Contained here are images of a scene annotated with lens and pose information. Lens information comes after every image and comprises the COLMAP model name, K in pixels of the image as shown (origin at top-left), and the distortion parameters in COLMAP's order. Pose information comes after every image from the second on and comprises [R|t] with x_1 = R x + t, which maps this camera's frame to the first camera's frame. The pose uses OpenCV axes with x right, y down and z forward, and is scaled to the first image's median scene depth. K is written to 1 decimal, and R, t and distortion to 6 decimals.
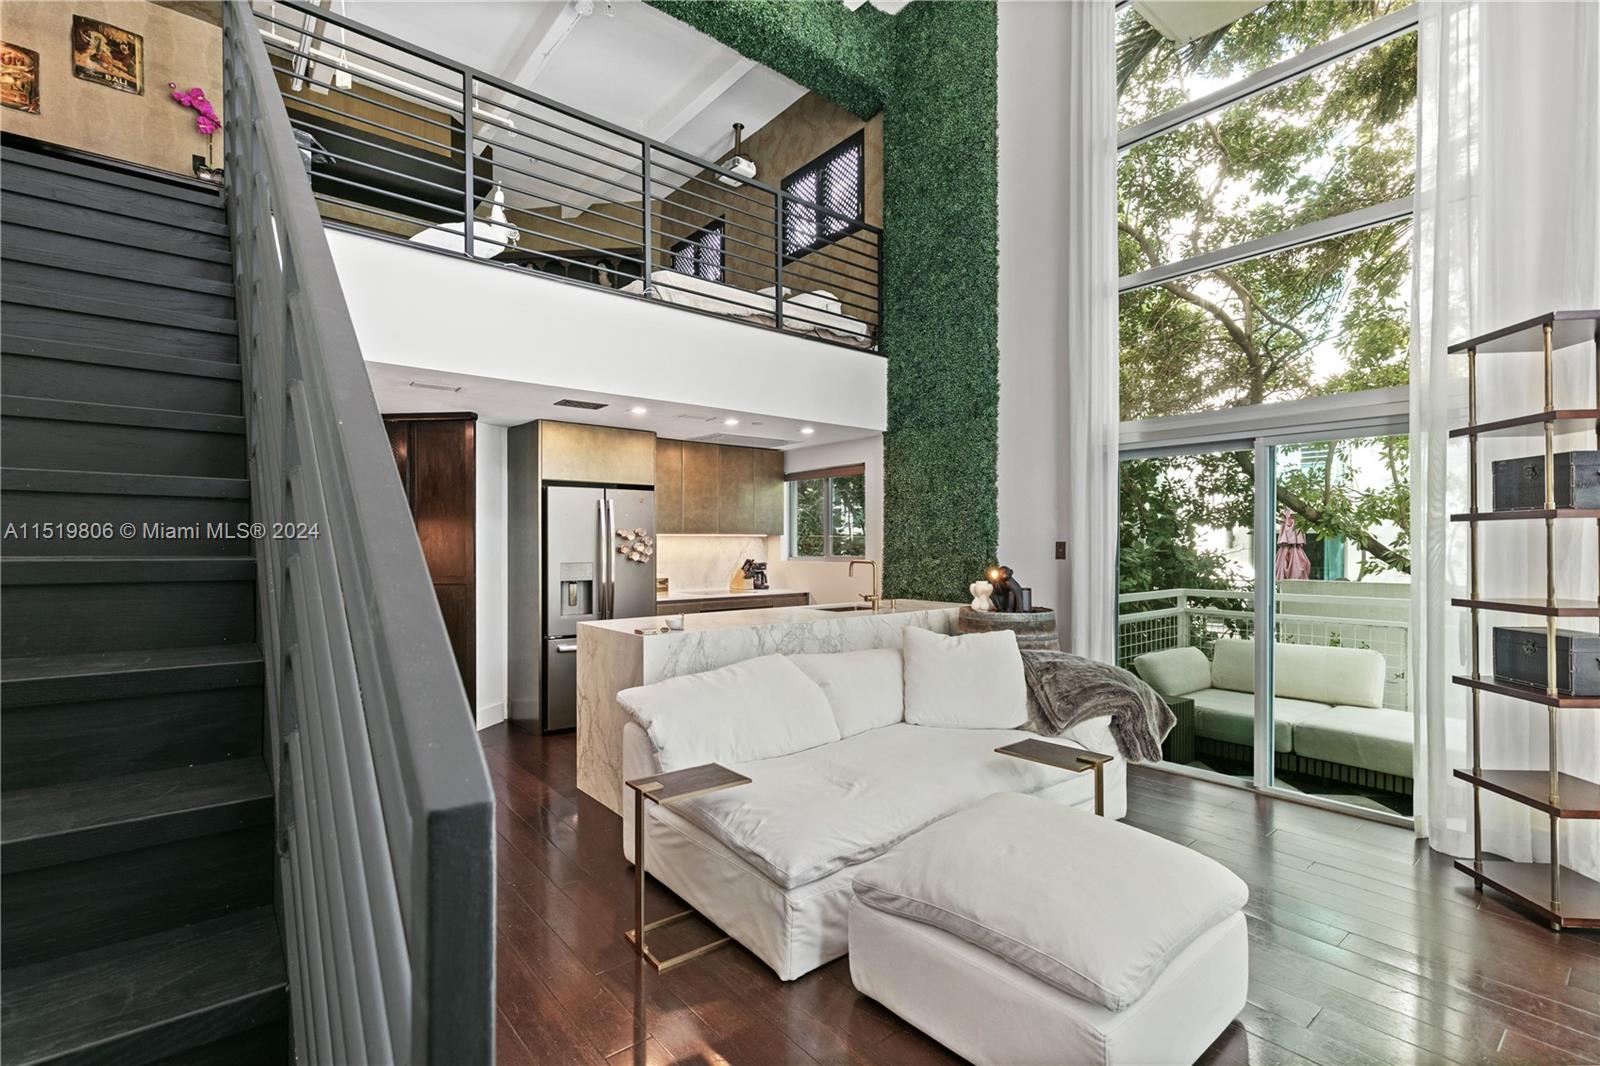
lens RADIAL K [[748.6, 0, 797.9], [0, 748.6, 542.7], [0, 0, 1]] dist [0.007334, -0.002054]
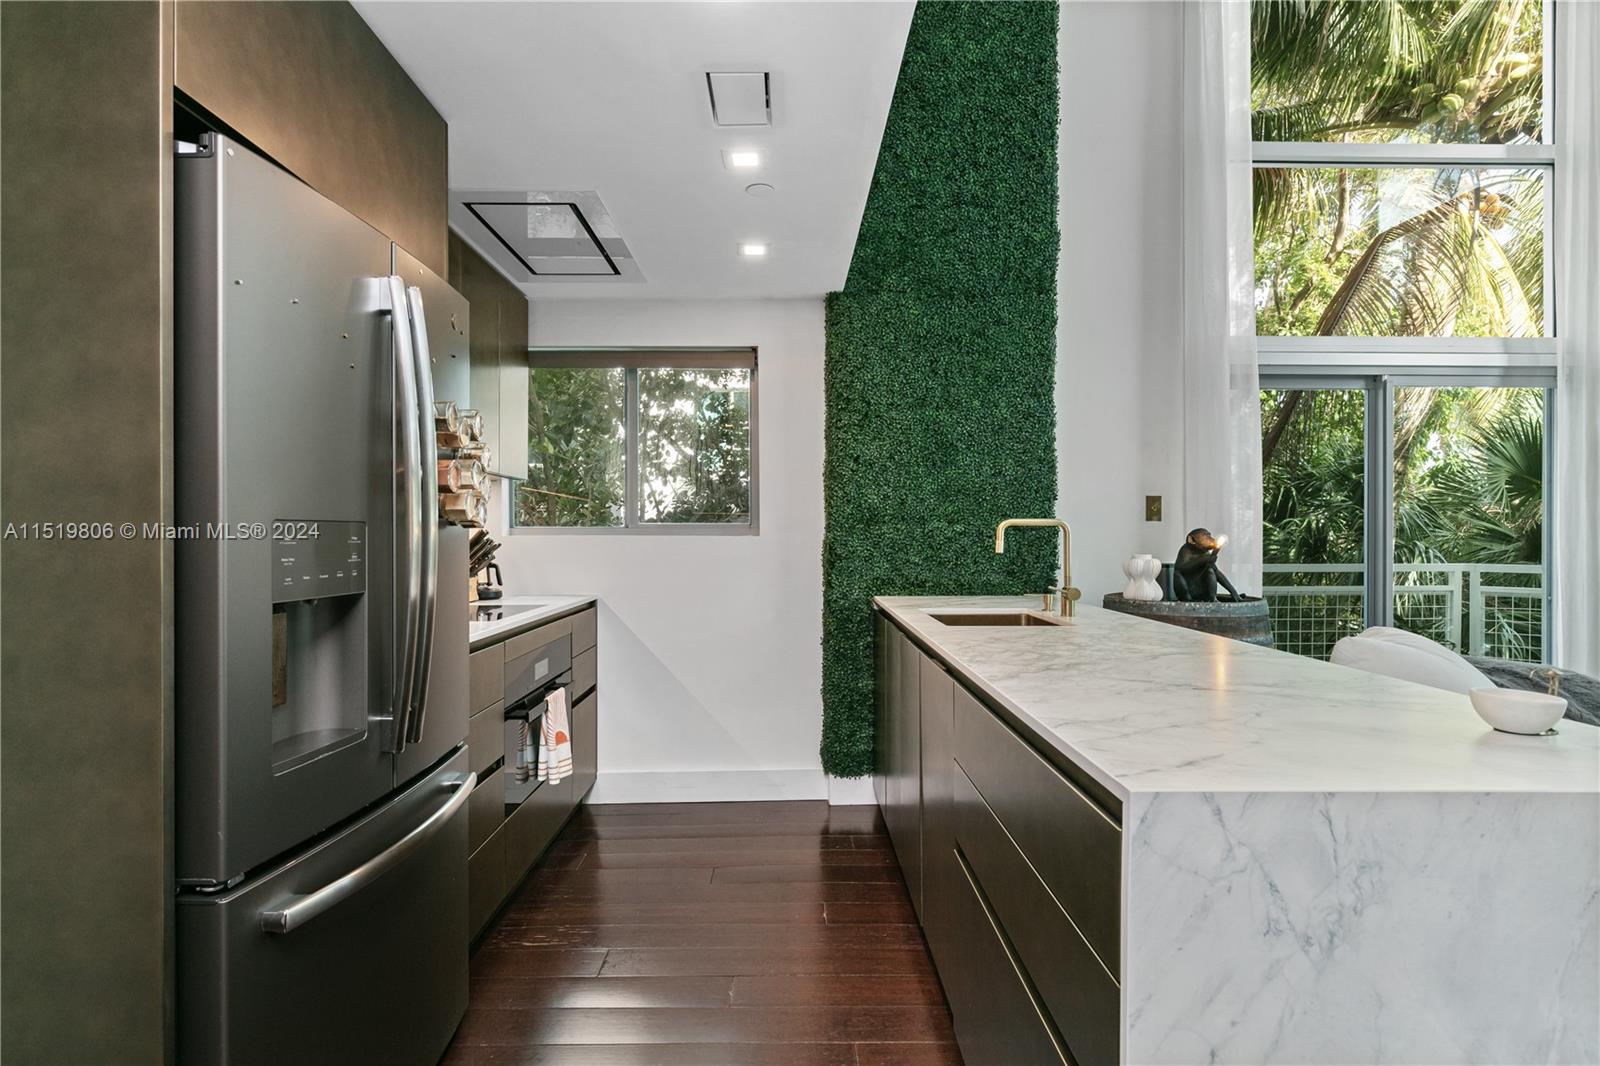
lens RADIAL K [[800.8, 0, 791.4], [0, 800.8, 534.6], [0, 0, 1]] dist [0.002061, -0.000746]
pose [[0.621200, -0.003163, 0.783646, -0.385549], [0.000149, 0.999992, 0.003918, 0.027976], [-0.783652, -0.002317, 0.621195, 0.705211]]
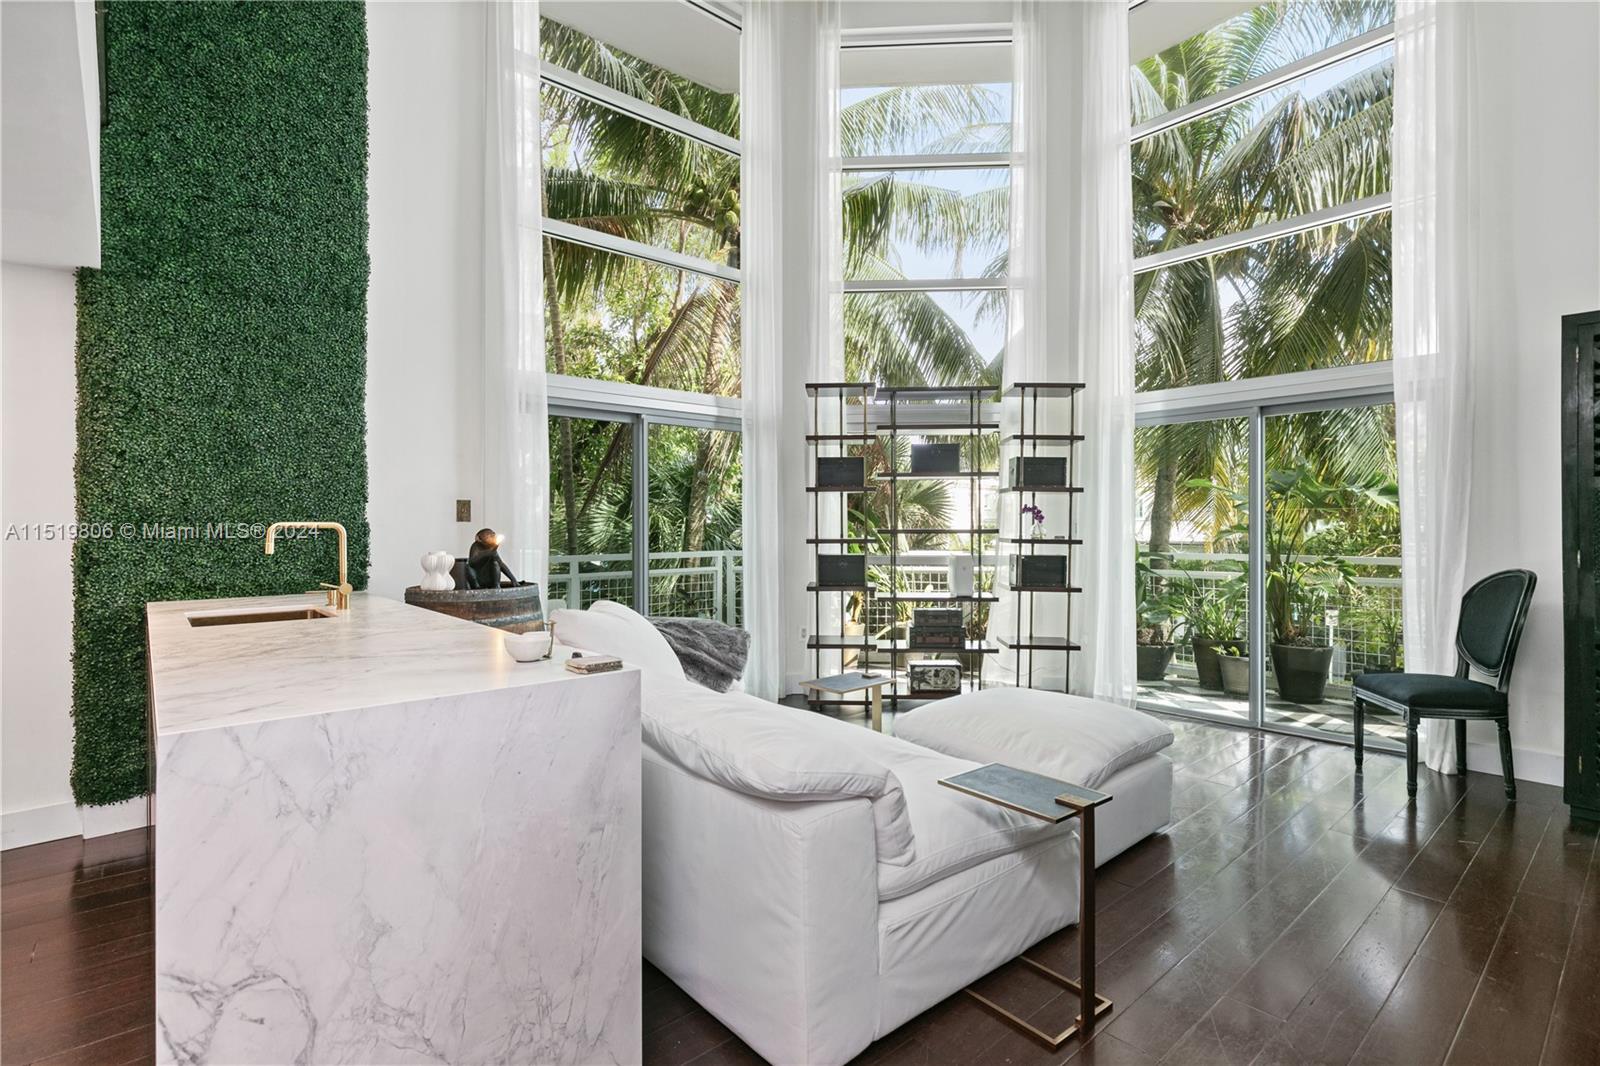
lens RADIAL K [[771.5, 0, 799.9], [0, 771.5, 524.0], [0, 0, 1]] dist [-0.001021, -0.000891]
pose [[-0.034658, 0.000389, 0.999399, -0.432532], [0.002799, 0.999996, -0.000293, 0.022934], [-0.999395, 0.002787, -0.034659, 0.587037]]
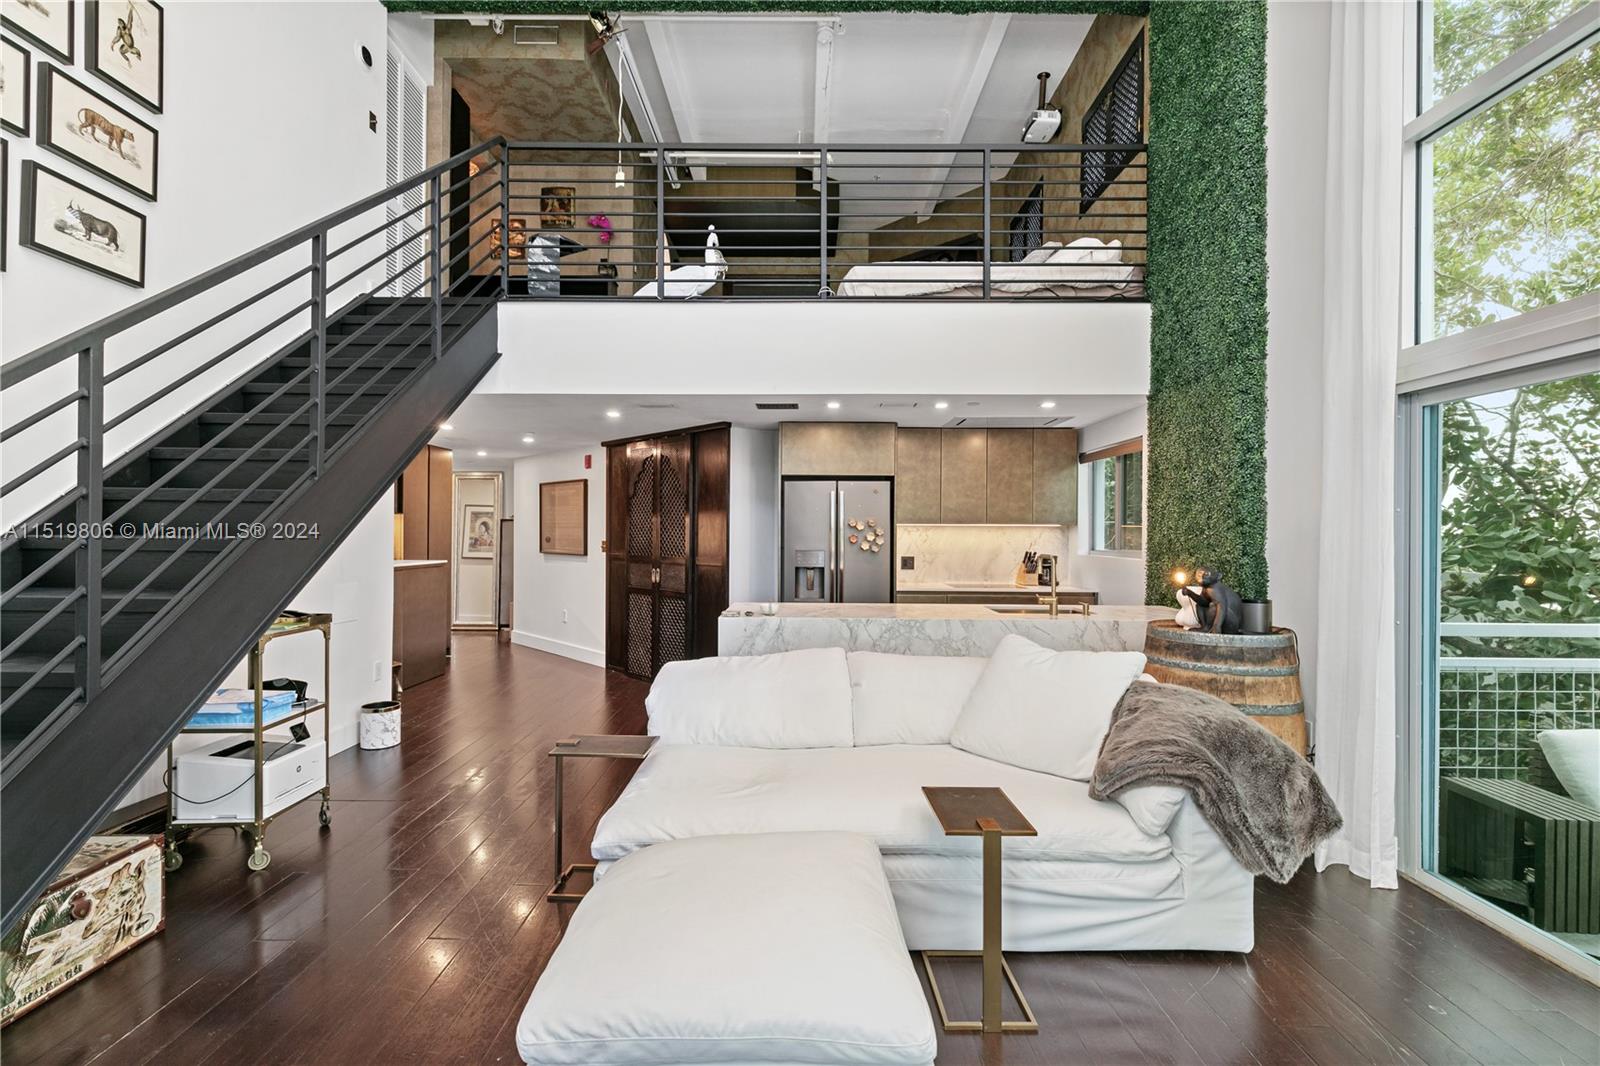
lens RADIAL K [[748.6, 0, 788.9], [0, 748.6, 523.7], [0, 0, 1]] dist [0.007334, -0.002054]
pose [[0.753820, -0.001660, -0.657079, 0.373611], [-0.007415, 0.999912, -0.011033, 0.000104], [0.657039, 0.013189, 0.753741, 0.155736]]
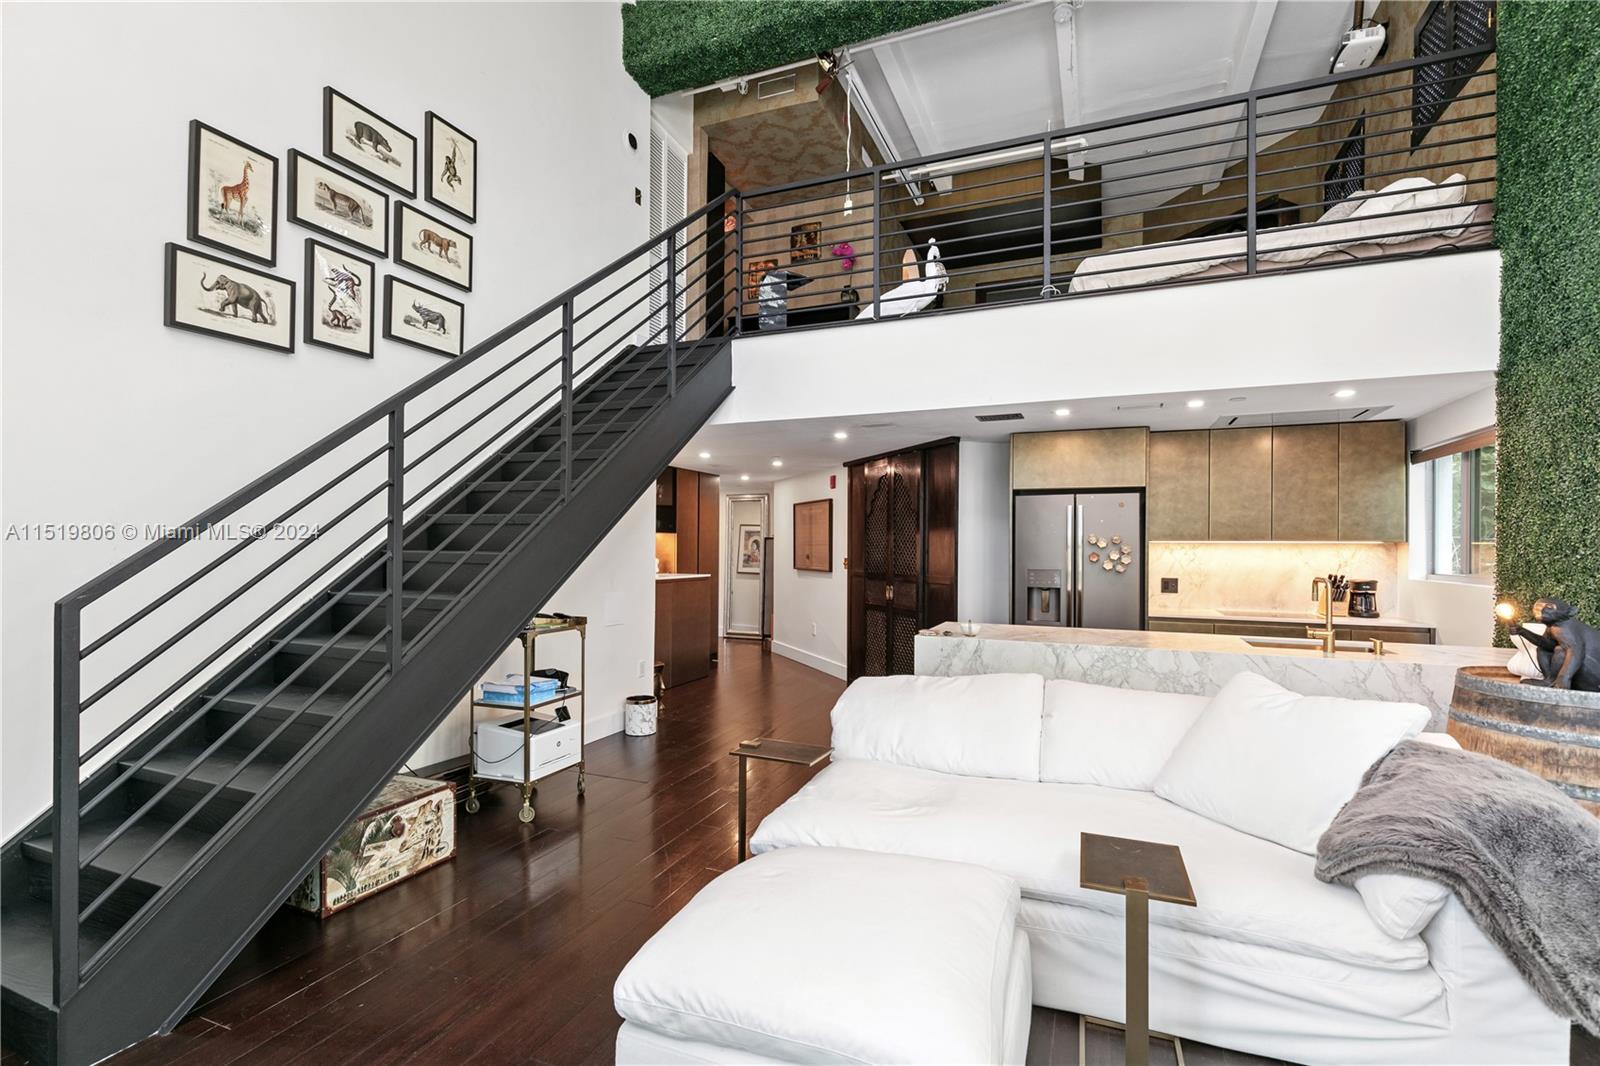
lens RADIAL K [[748.6, 0, 776.6], [0, 748.6, 539.9], [0, 0, 1]] dist [0.007334, -0.002054]
pose [[0.441388, -0.004685, -0.897304, 0.429377], [-0.008925, 0.999914, -0.009611, -0.000339], [0.897272, 0.012251, 0.441308, 0.219163]]
